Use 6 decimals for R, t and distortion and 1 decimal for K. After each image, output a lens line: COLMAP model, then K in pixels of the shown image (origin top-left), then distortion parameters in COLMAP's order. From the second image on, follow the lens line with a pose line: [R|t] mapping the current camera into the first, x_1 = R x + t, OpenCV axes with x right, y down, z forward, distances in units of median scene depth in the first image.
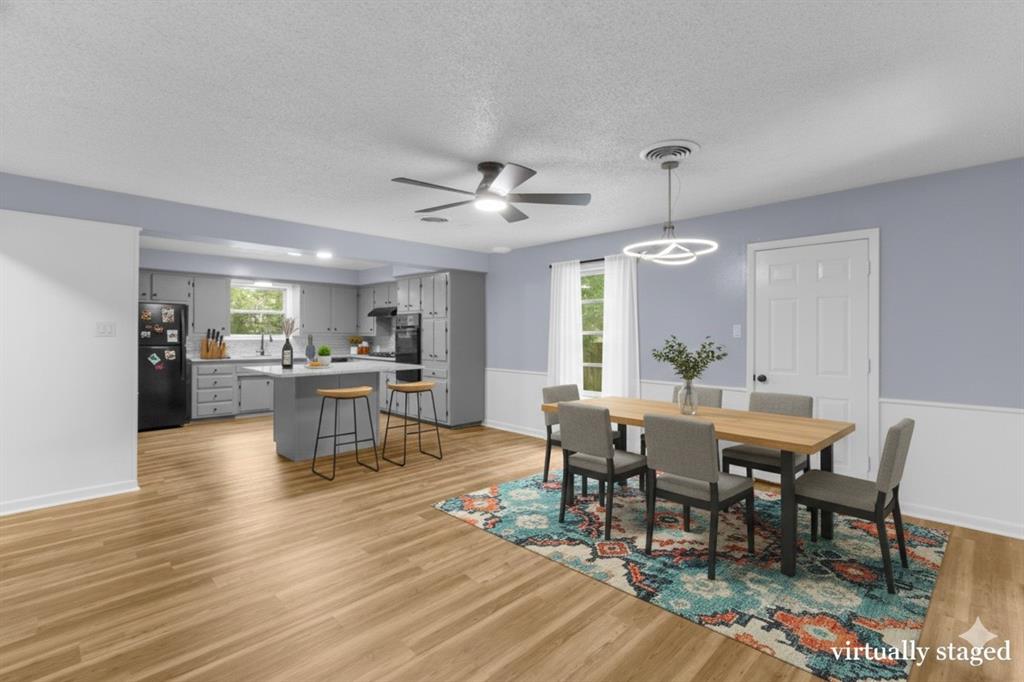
lens RADIAL K [[470.6, 0, 518.0], [0, 470.6, 335.1], [0, 0, 1]] dist [0.001275, -0.000518]
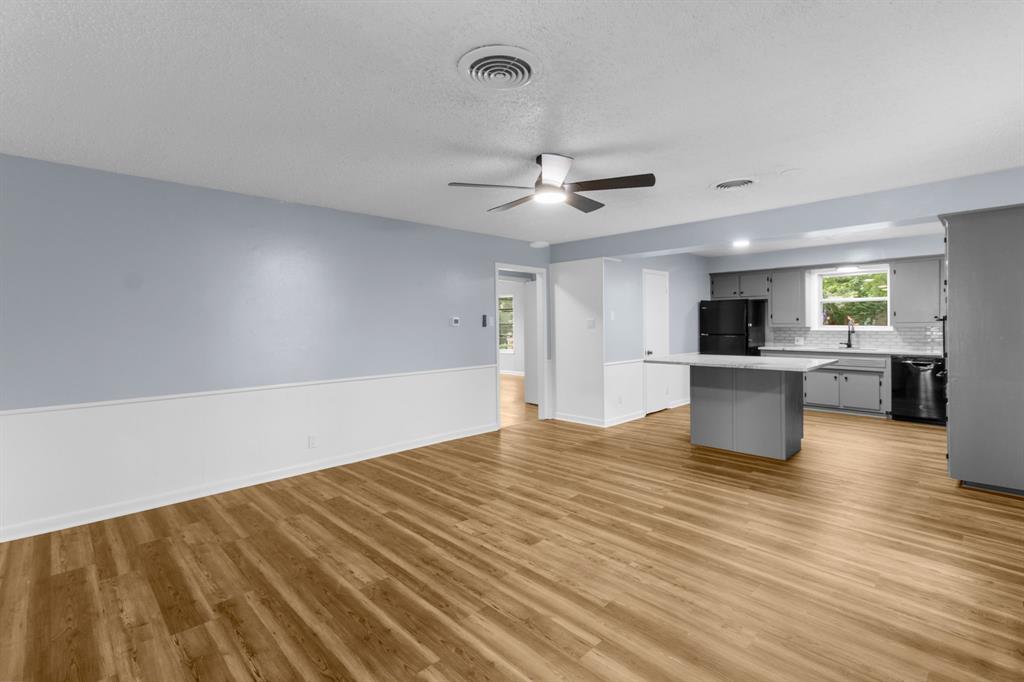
lens RADIAL K [[470.6, 0, 518.0], [0, 470.6, 335.1], [0, 0, 1]] dist [0.001275, -0.000518]
pose [[-0.008719, 0.019625, -0.999769, 1.333265], [0.005123, 0.999795, 0.019581, -0.008963], [0.999949, -0.004951, -0.008818, 1.347078]]
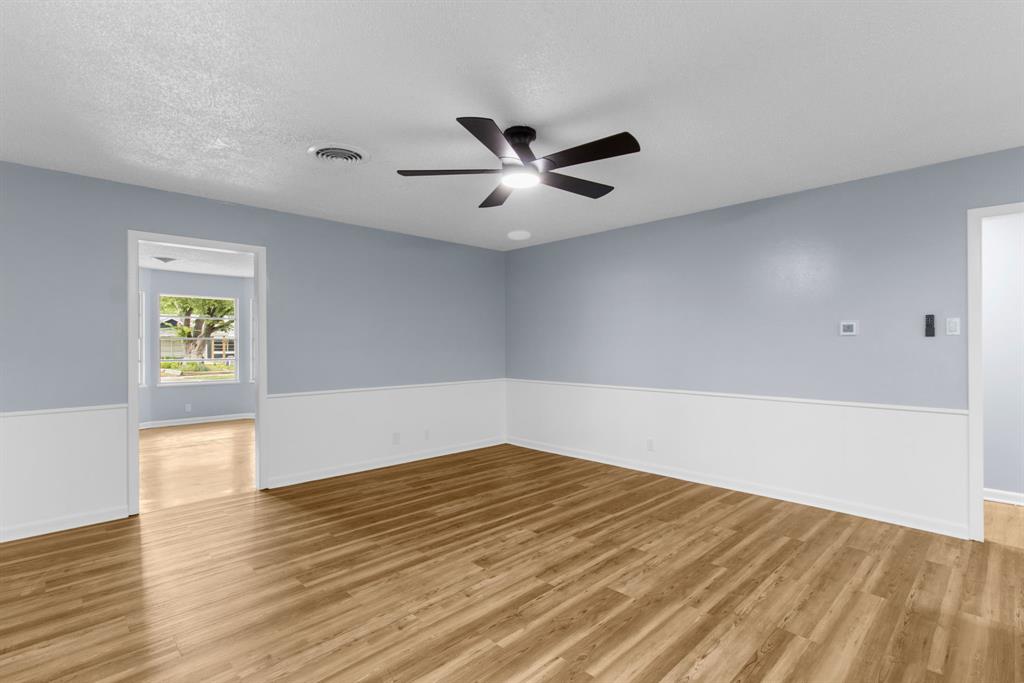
lens RADIAL K [[480.4, 0, 517.8], [0, 480.4, 340.7], [0, 0, 1]] dist [0.001829, -0.000399]
pose [[-0.999984, -0.000774, 0.005562, -0.079881], [-0.000759, 0.999996, 0.002654, 0.002720], [-0.005564, 0.002650, -0.999981, 2.647556]]
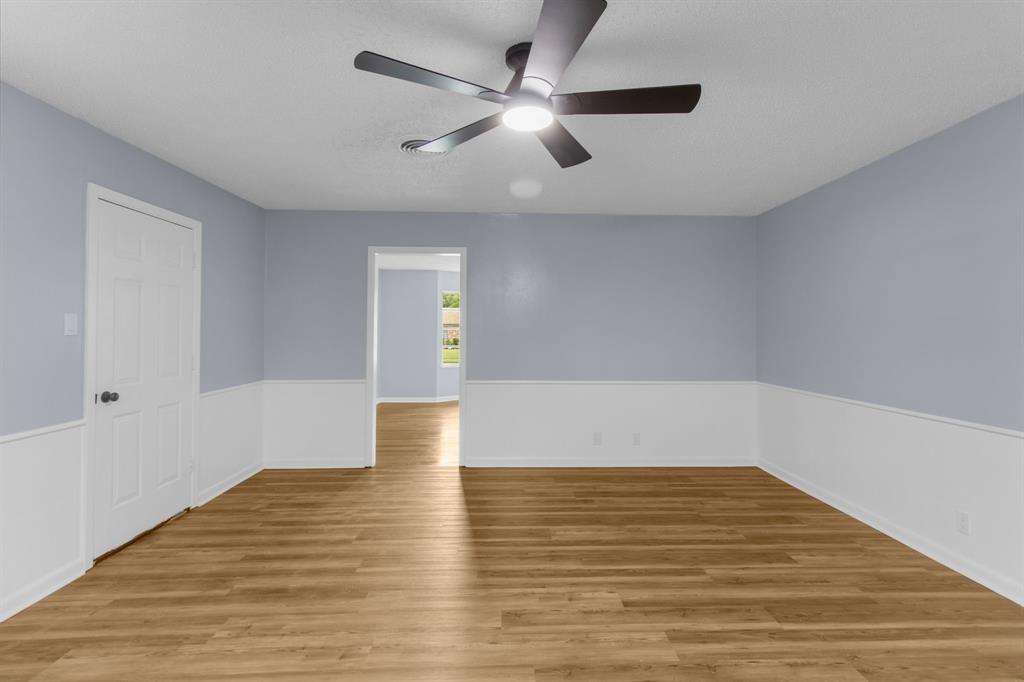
lens RADIAL K [[472.8, 0, 523.3], [0, 472.8, 322.2], [0, 0, 1]] dist [0.001730, 0.000027]
pose [[-0.737630, 0.006595, 0.675173, -0.668557], [-0.000593, 0.999946, -0.010415, -0.009835], [-0.675204, -0.008082, -0.737586, 2.086397]]
